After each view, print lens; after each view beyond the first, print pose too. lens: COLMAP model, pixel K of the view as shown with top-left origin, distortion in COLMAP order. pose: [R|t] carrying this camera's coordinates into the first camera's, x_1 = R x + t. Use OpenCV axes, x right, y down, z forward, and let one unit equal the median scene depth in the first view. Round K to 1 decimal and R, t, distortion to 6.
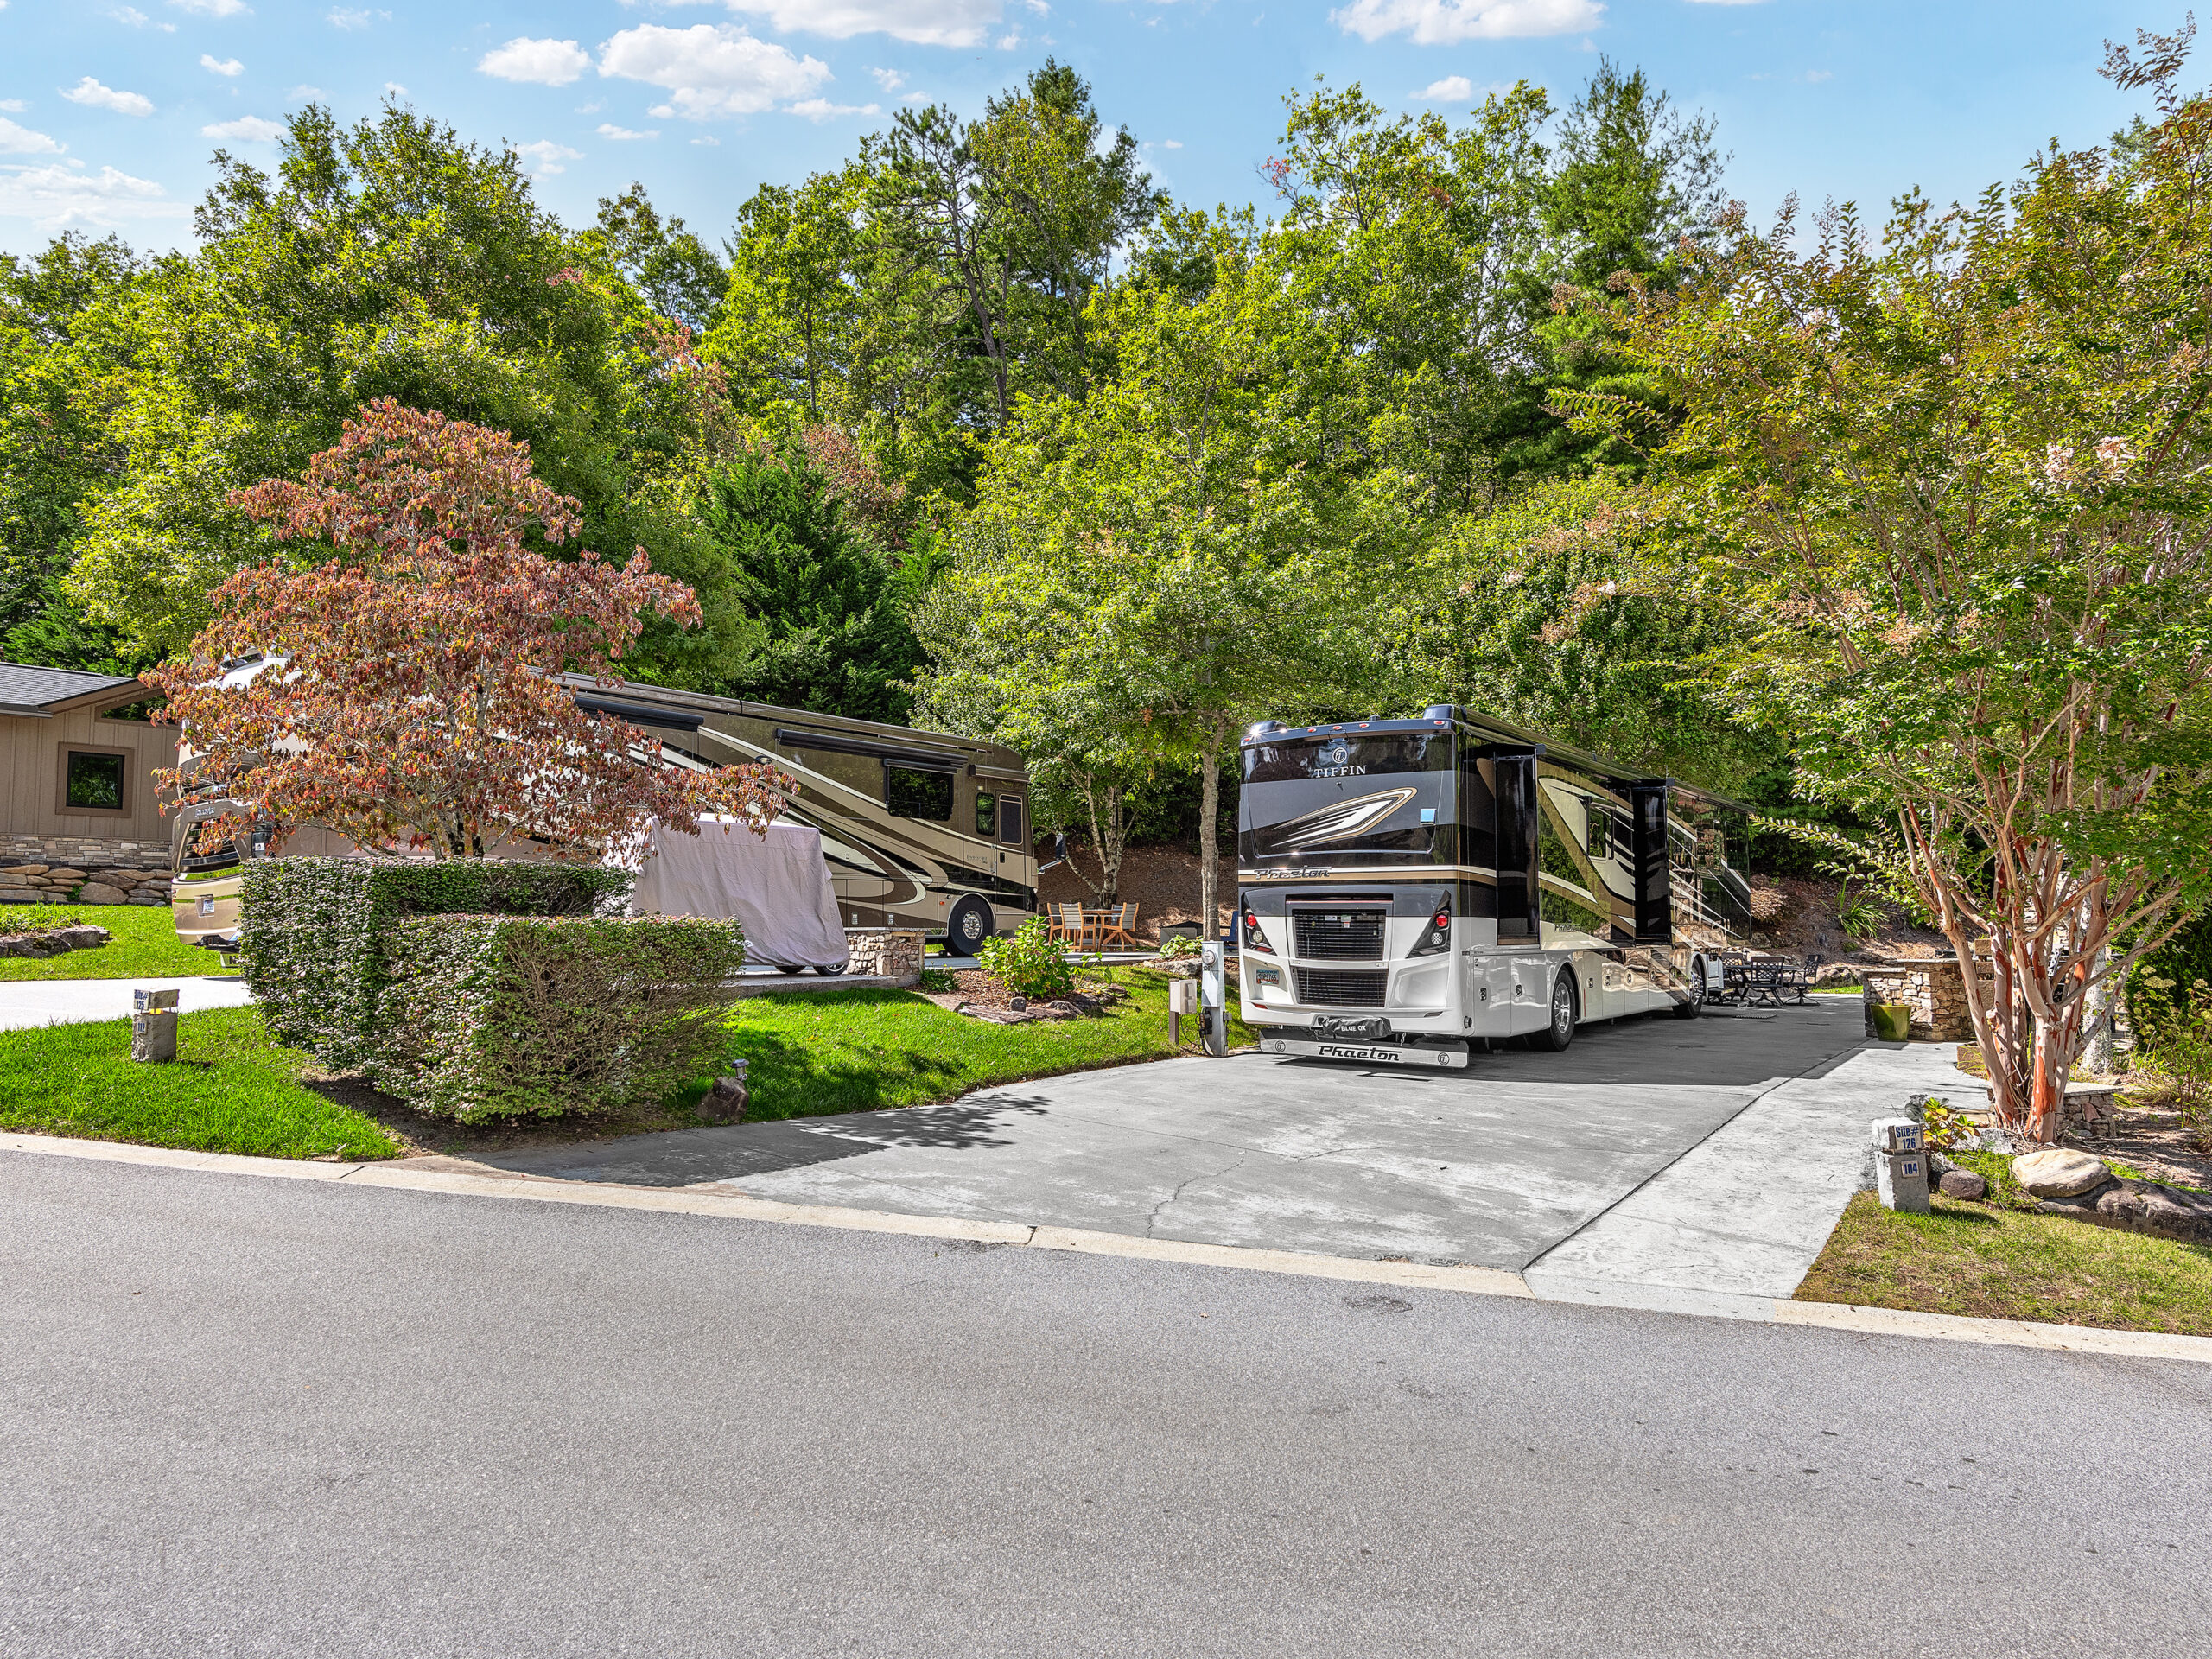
lens RADIAL K [[1401.5, 0, 1109.1], [0, 1401.5, 837.0], [0, 0, 1]] dist [0.031336, -0.023426]
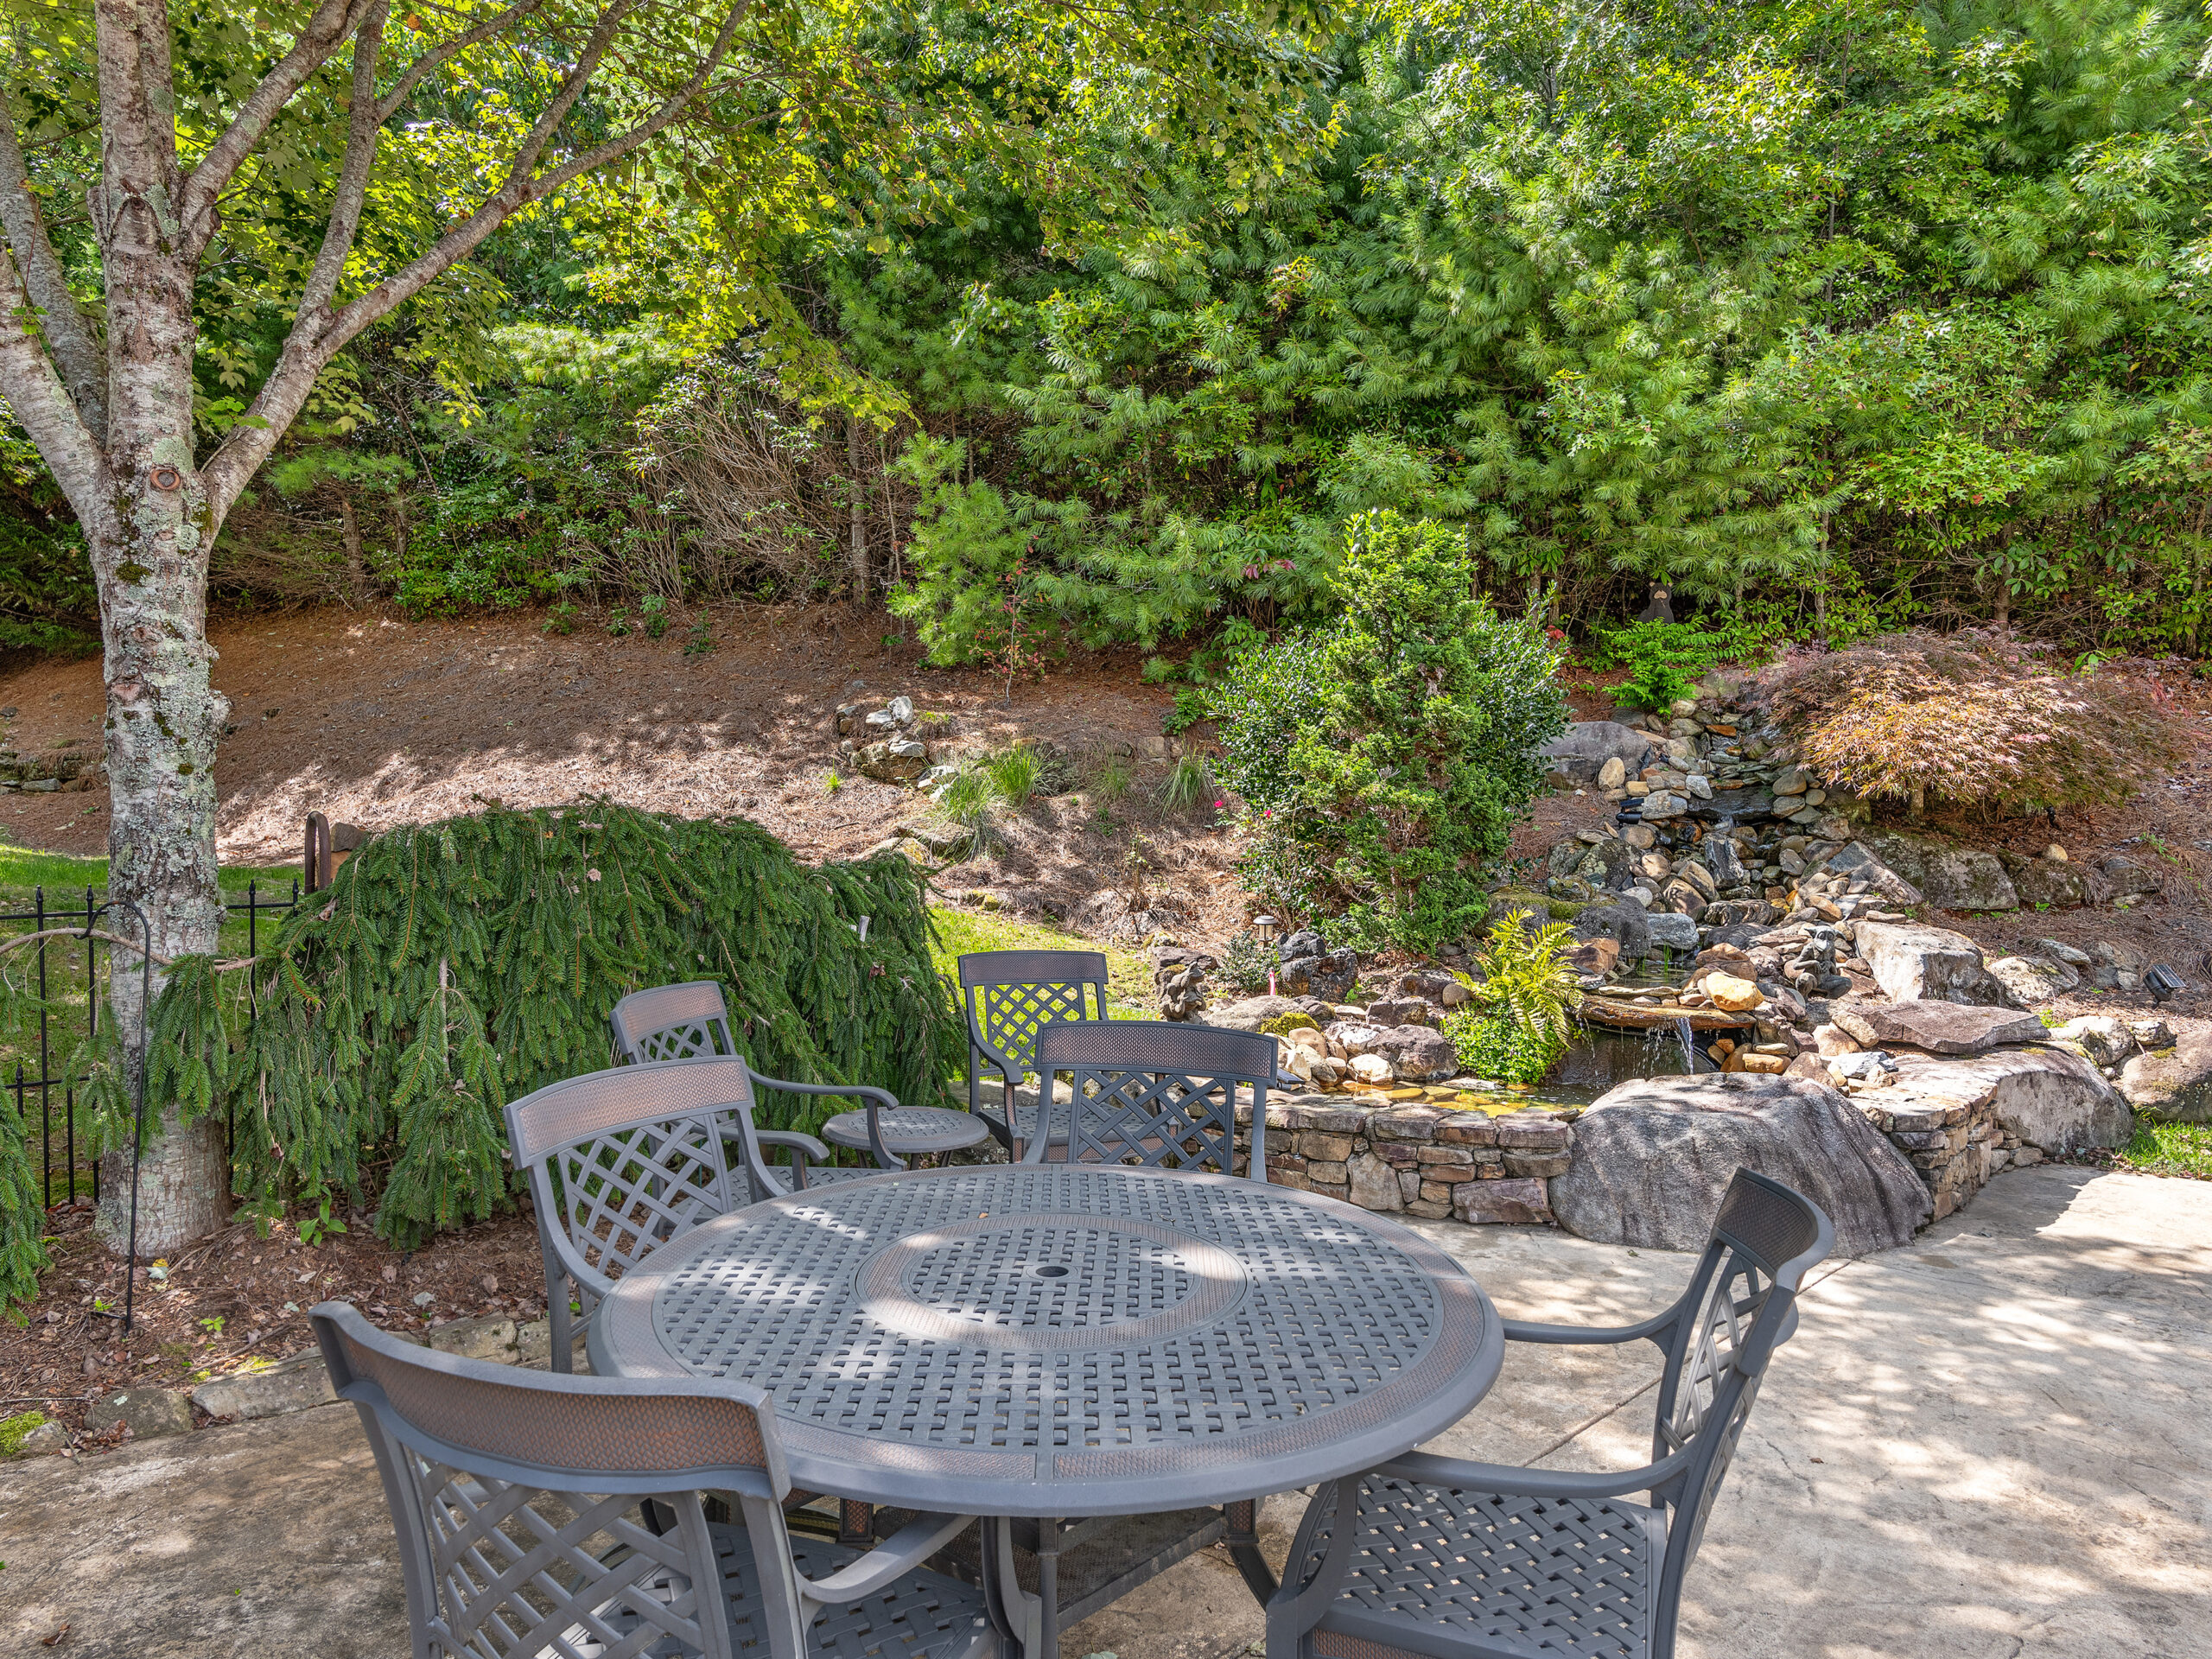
lens RADIAL K [[1401.5, 0, 1077.9], [0, 1401.5, 833.3], [0, 0, 1]] dist [0.031336, -0.023426]
pose [[0.964844, 0.021097, -0.261974, 0.650293], [-0.001257, 0.997132, 0.075670, 0.079638], [0.262819, -0.072681, 0.962104, 1.236724]]
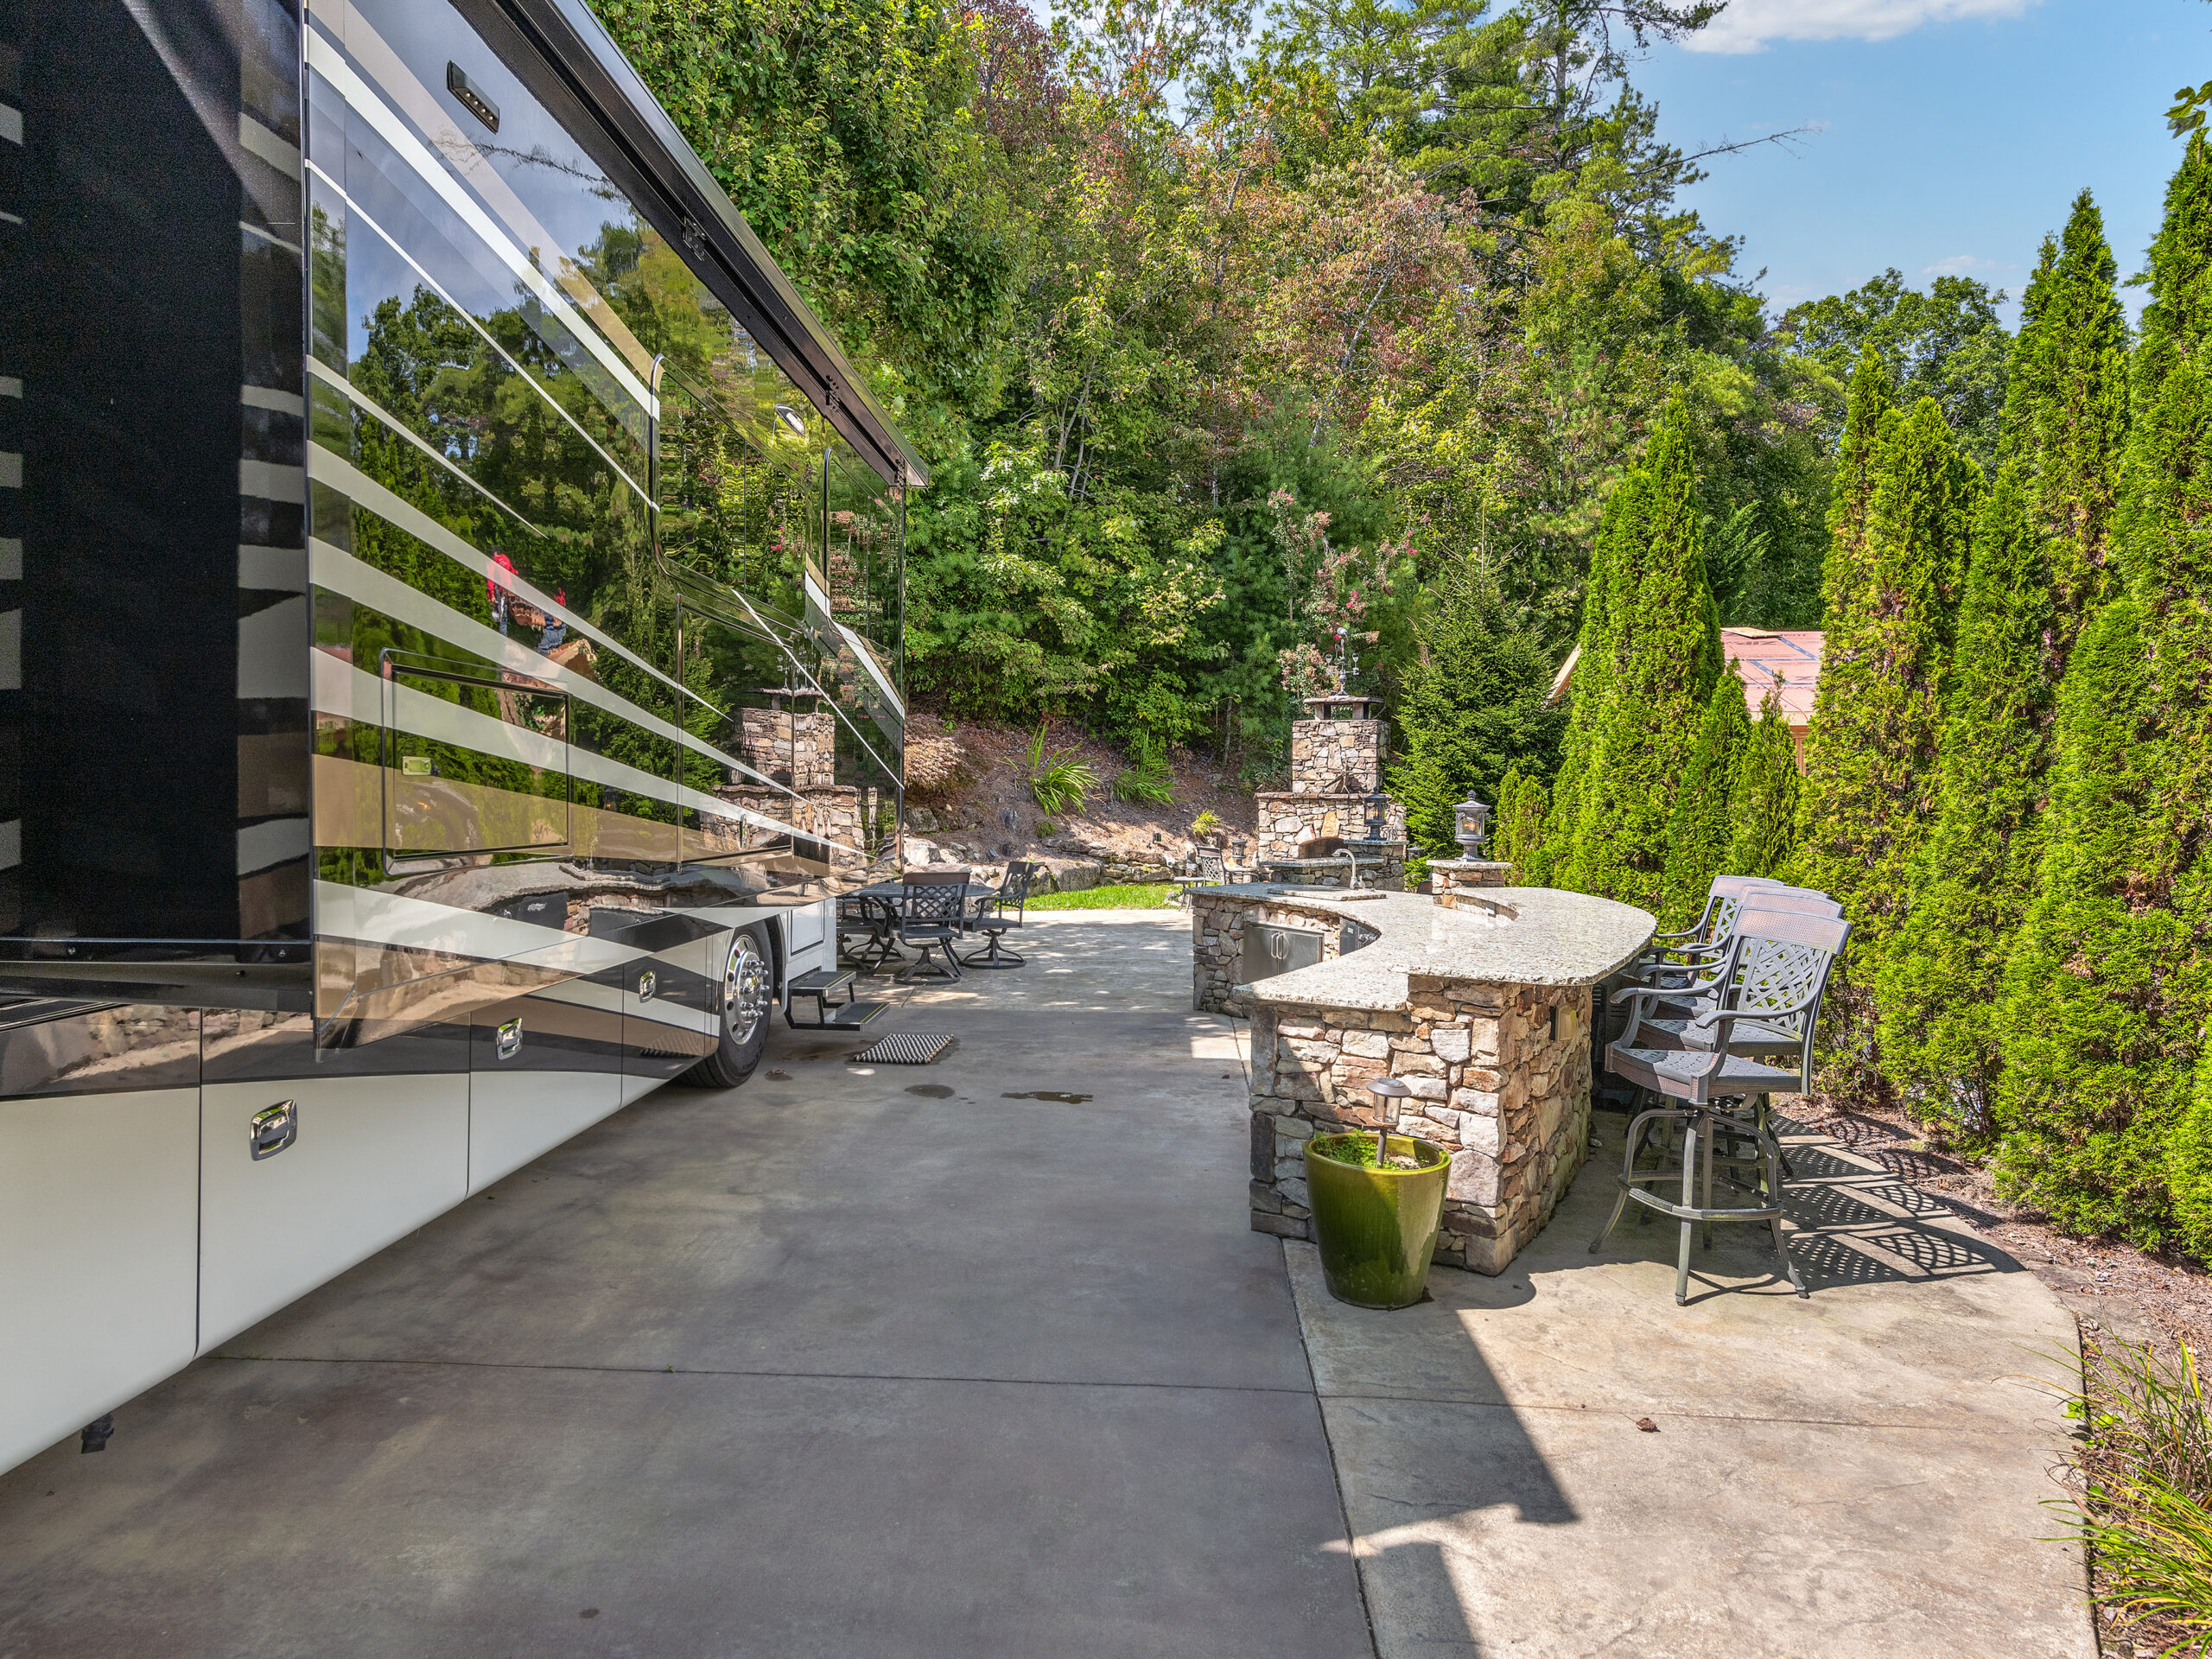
lens RADIAL K [[1401.5, 0, 1107.0], [0, 1401.5, 827.0], [0, 0, 1]] dist [0.031336, -0.023426]
pose [[0.844598, -0.002056, 0.535397, 0.348243], [-0.049828, 0.995351, 0.082428, 0.038143], [-0.533077, -0.096297, 0.840569, 0.761907]]
